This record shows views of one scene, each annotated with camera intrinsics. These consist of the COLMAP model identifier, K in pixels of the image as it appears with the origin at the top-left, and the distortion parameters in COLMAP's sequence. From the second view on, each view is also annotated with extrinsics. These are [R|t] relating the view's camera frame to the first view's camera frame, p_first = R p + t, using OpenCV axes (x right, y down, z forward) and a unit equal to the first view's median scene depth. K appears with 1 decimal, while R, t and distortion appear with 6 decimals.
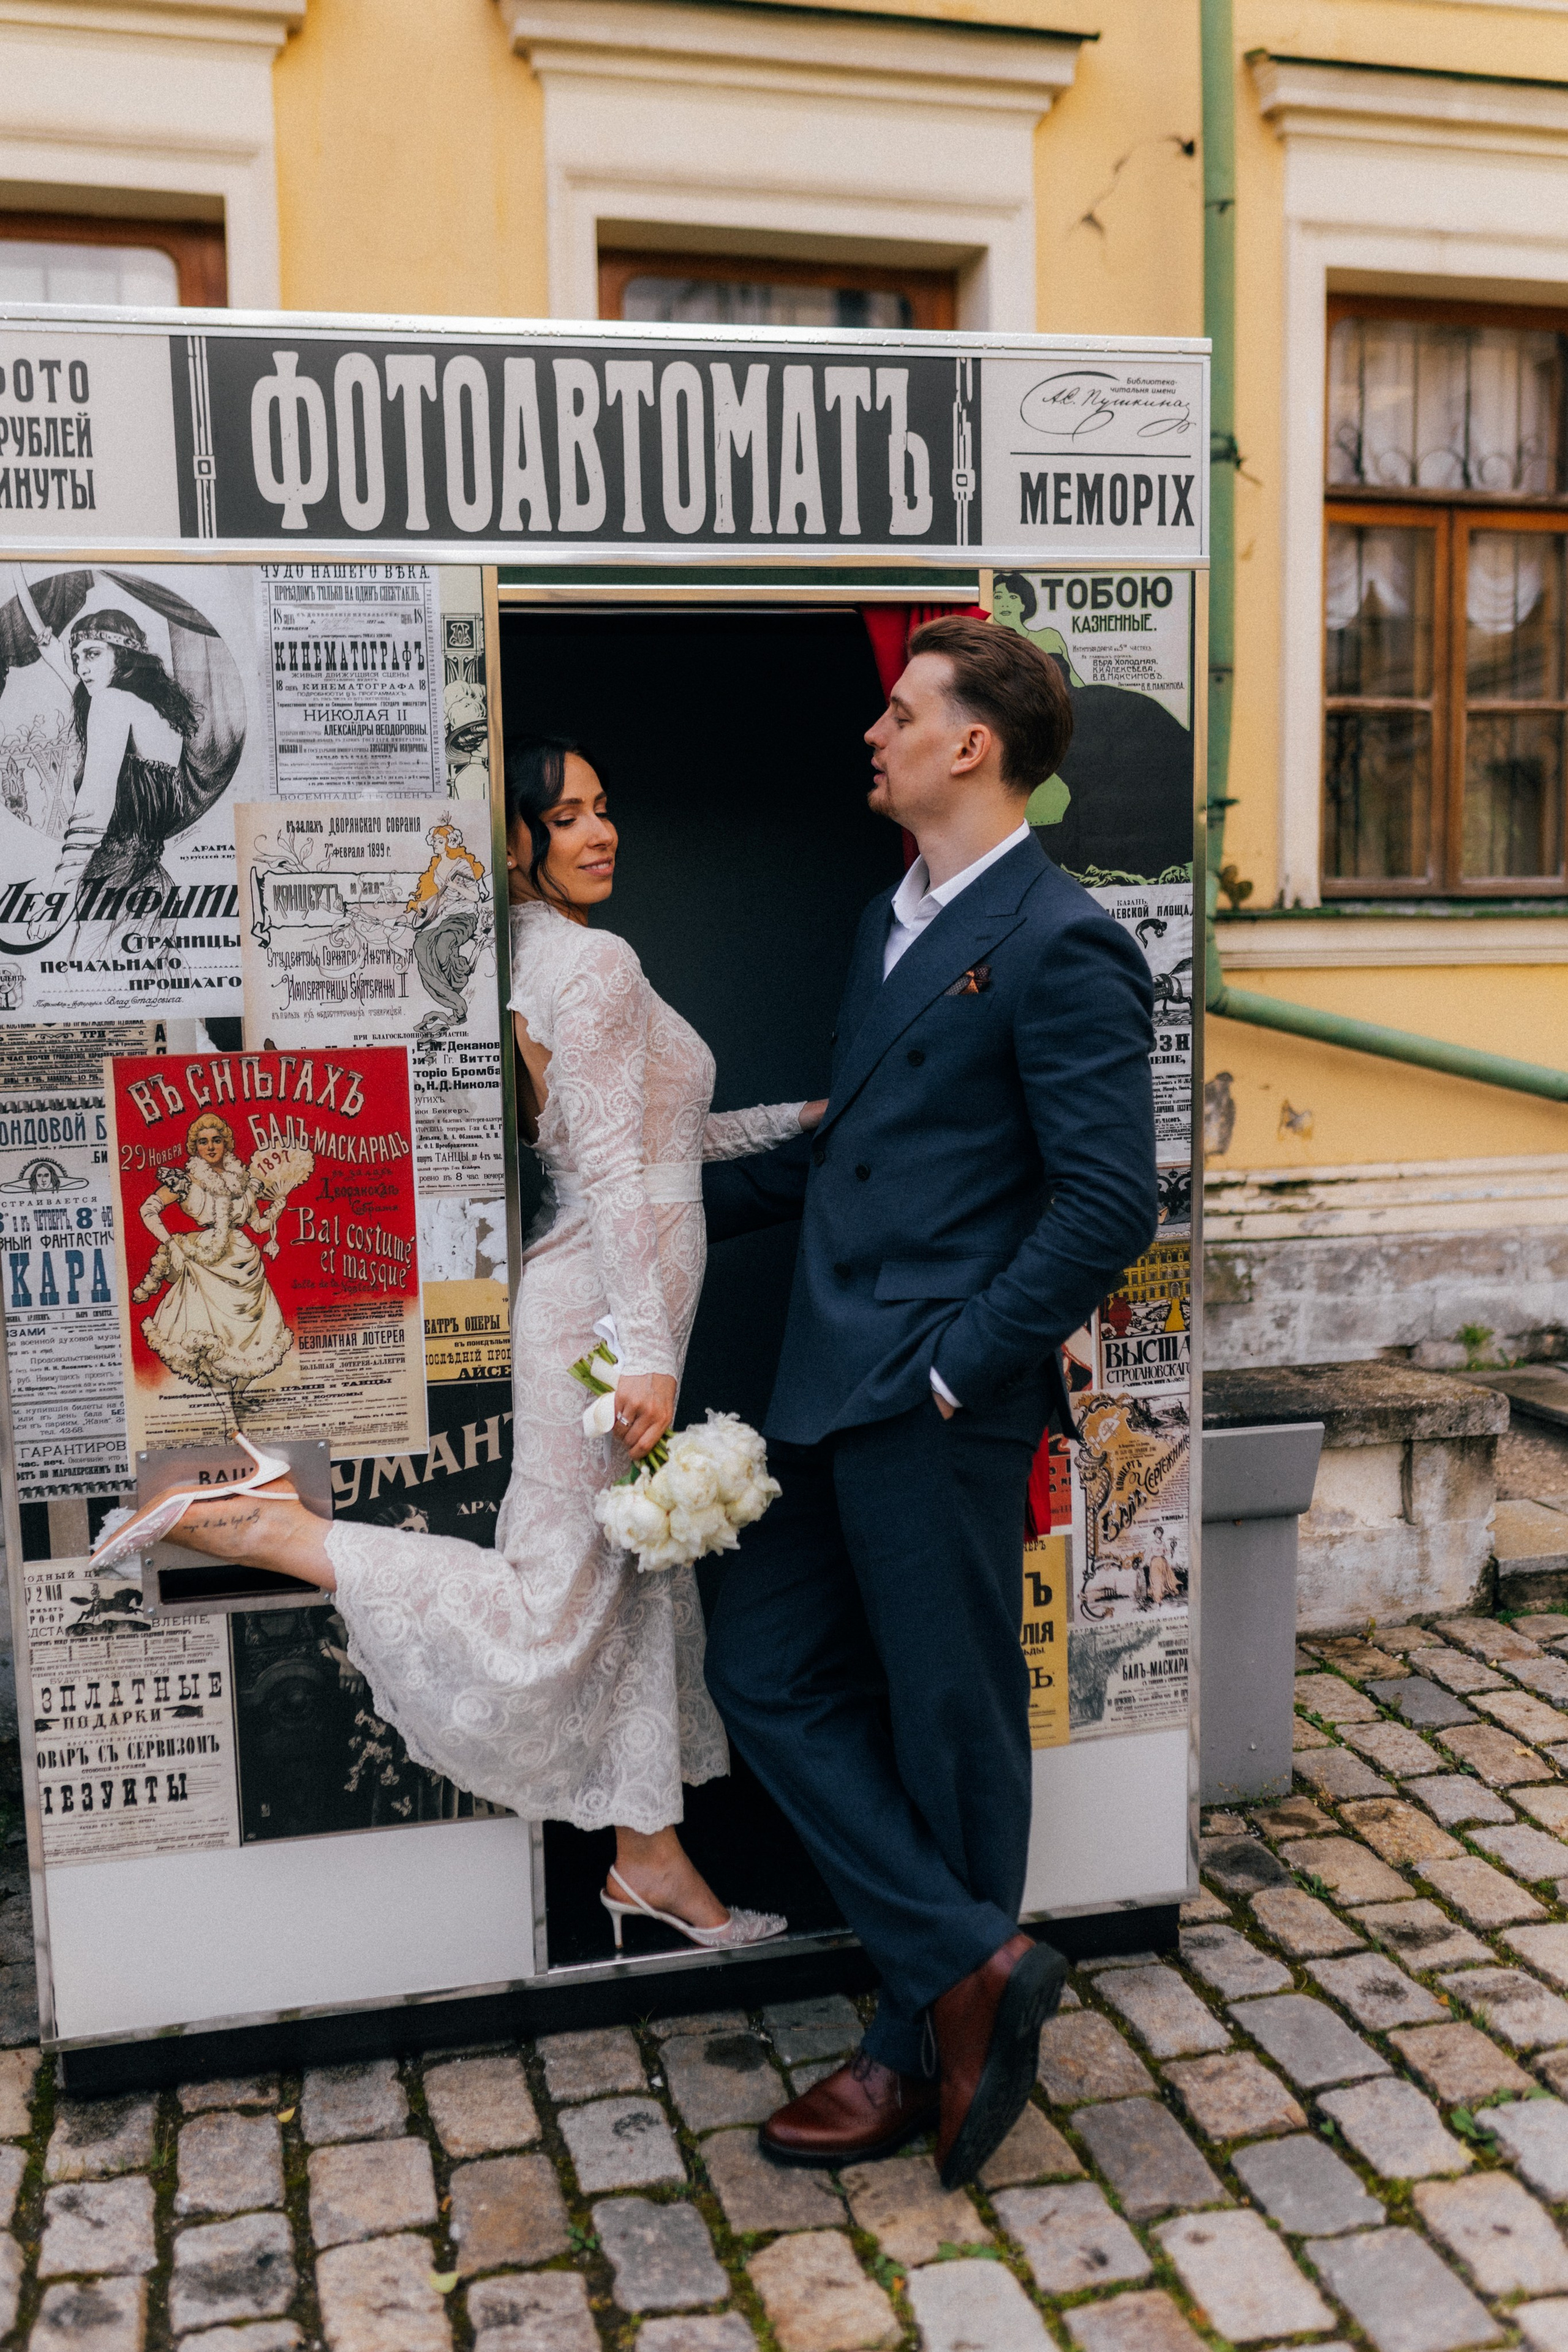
lens RADIAL K [[2297.0, 0, 773.5], [0, 2297.0, 1181.2], [0, 0, 1]] dist [-0.006293, 0.001301]
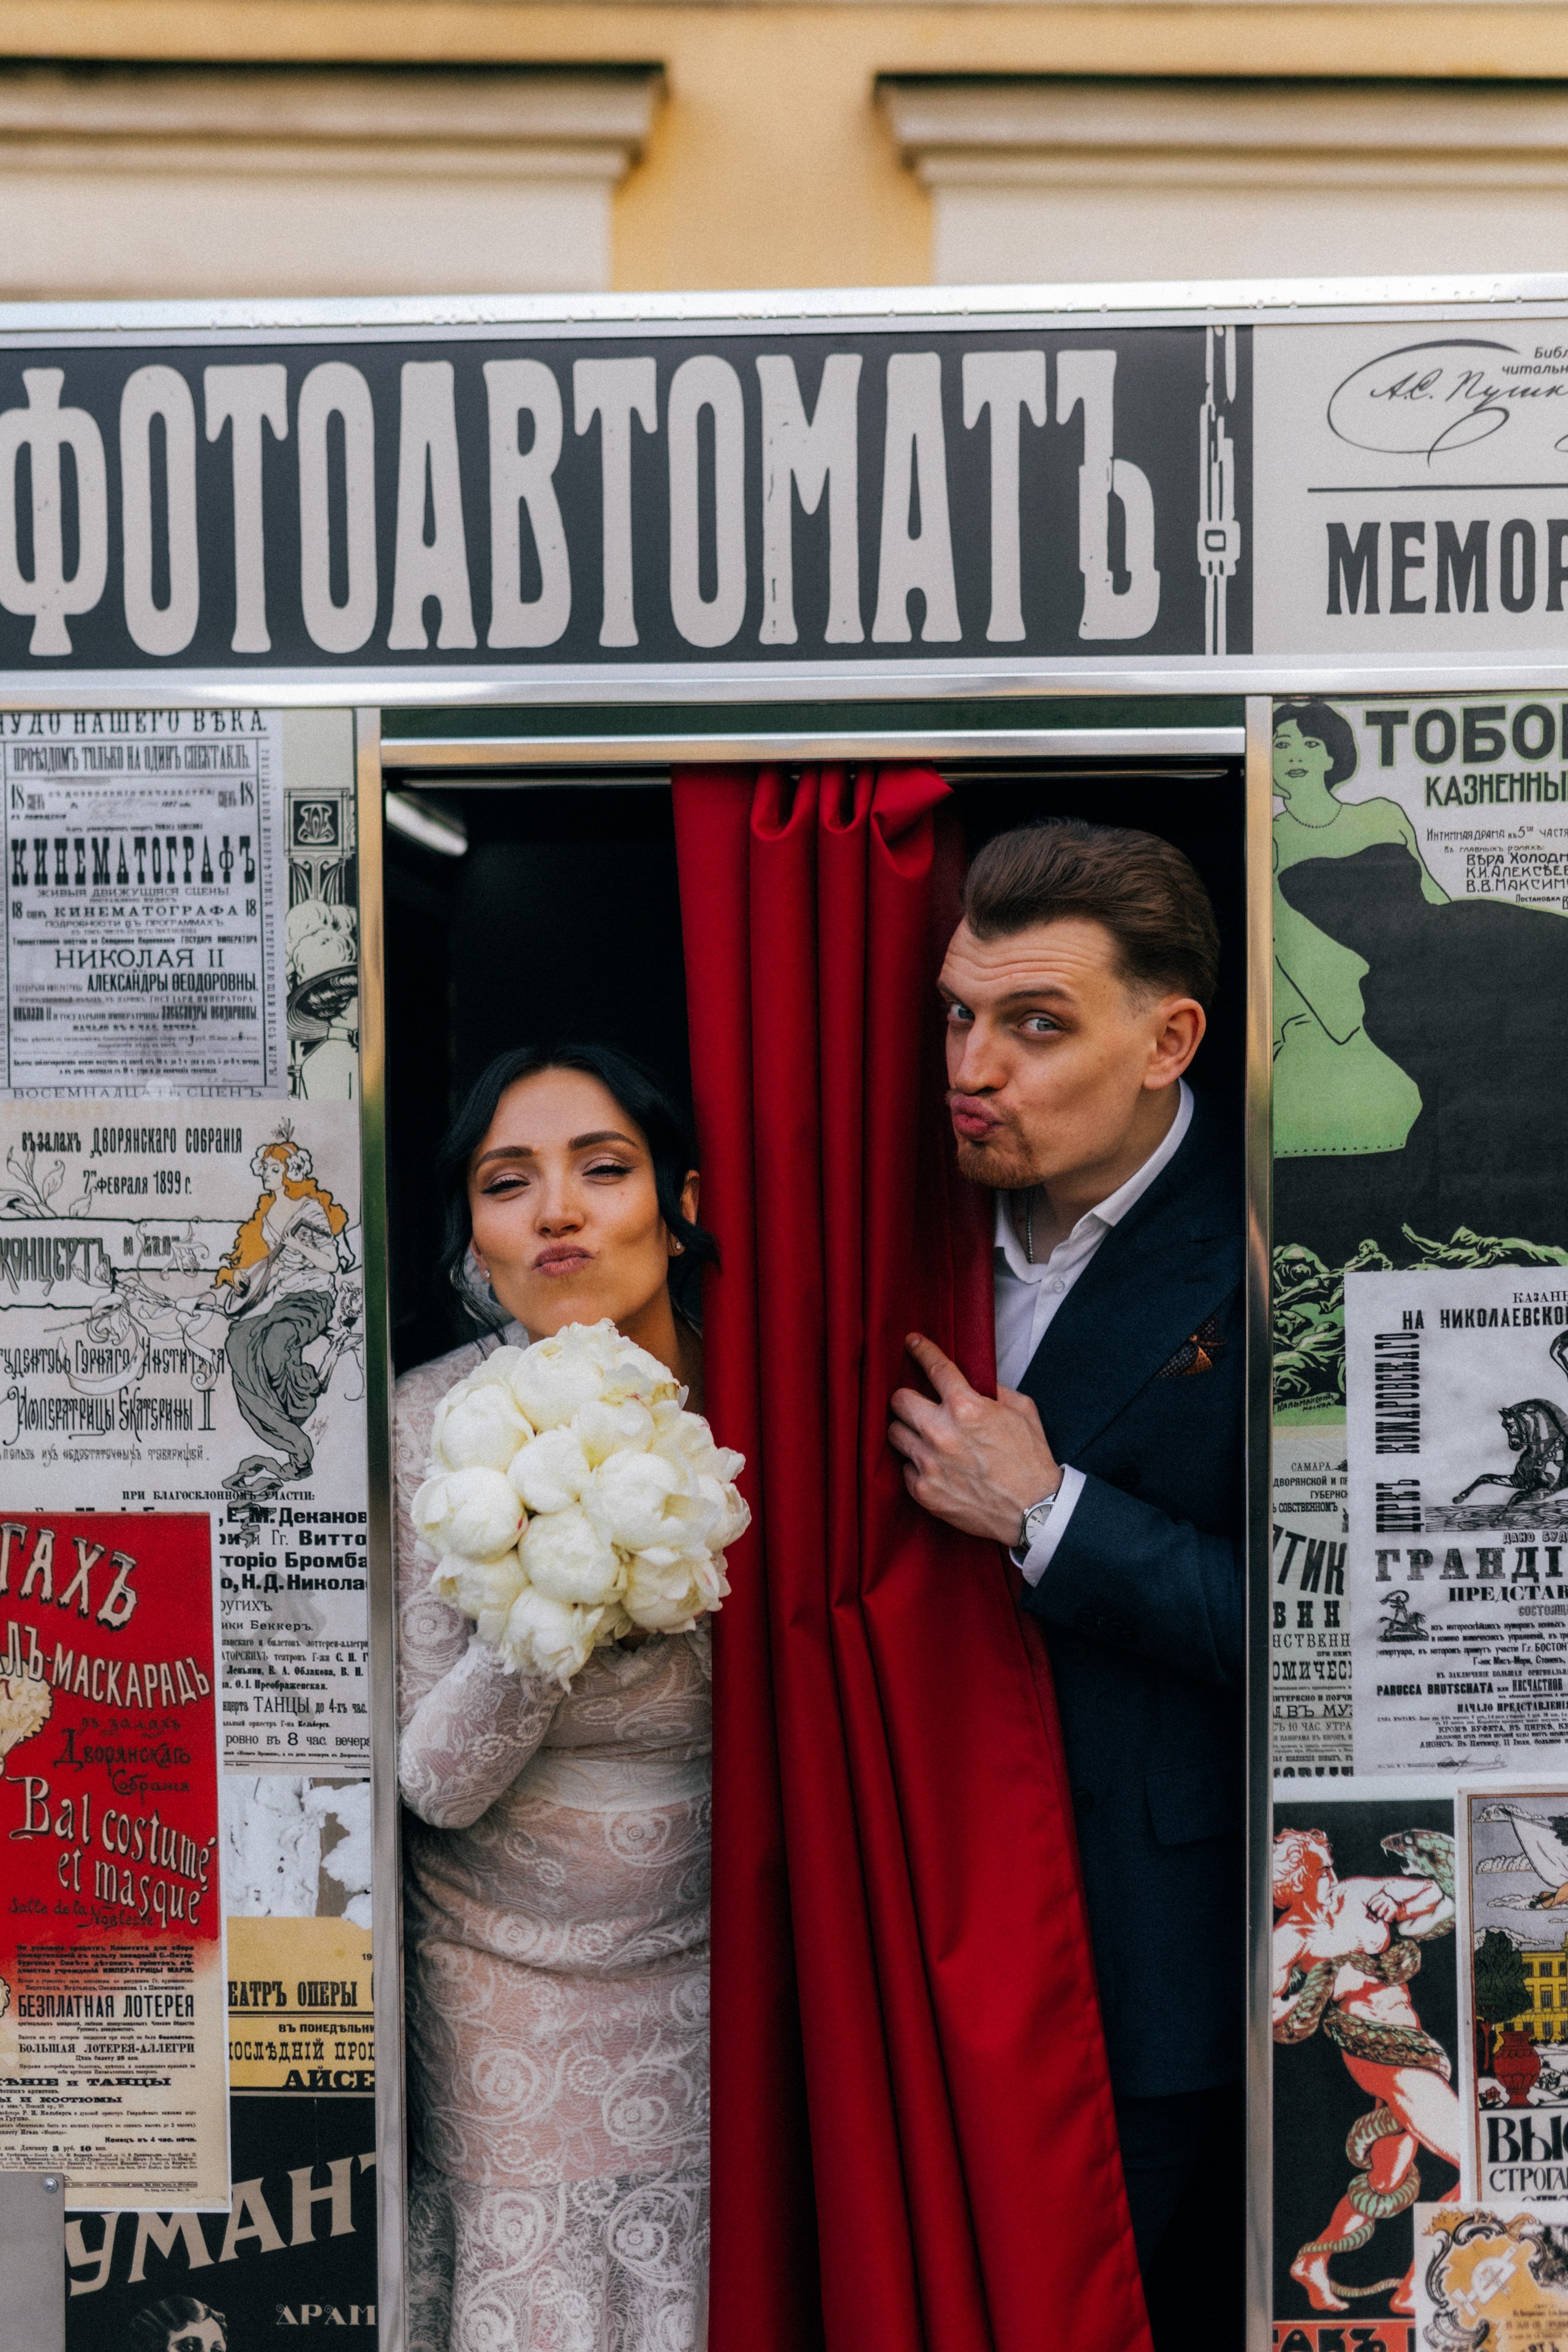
lens RADIAL K [[2242.3, 0, 797.6], [0, 2242.3, 1184.1], [0, 0, 1]] dist [-0.002592, 0.003150]
pose [[0.964250, 0.023000, -0.263995, 0.134449], [-0.050377, 0.993969, -0.097405, -0.093865], [0.260163, 0.107222, 0.959593, 0.478248]]
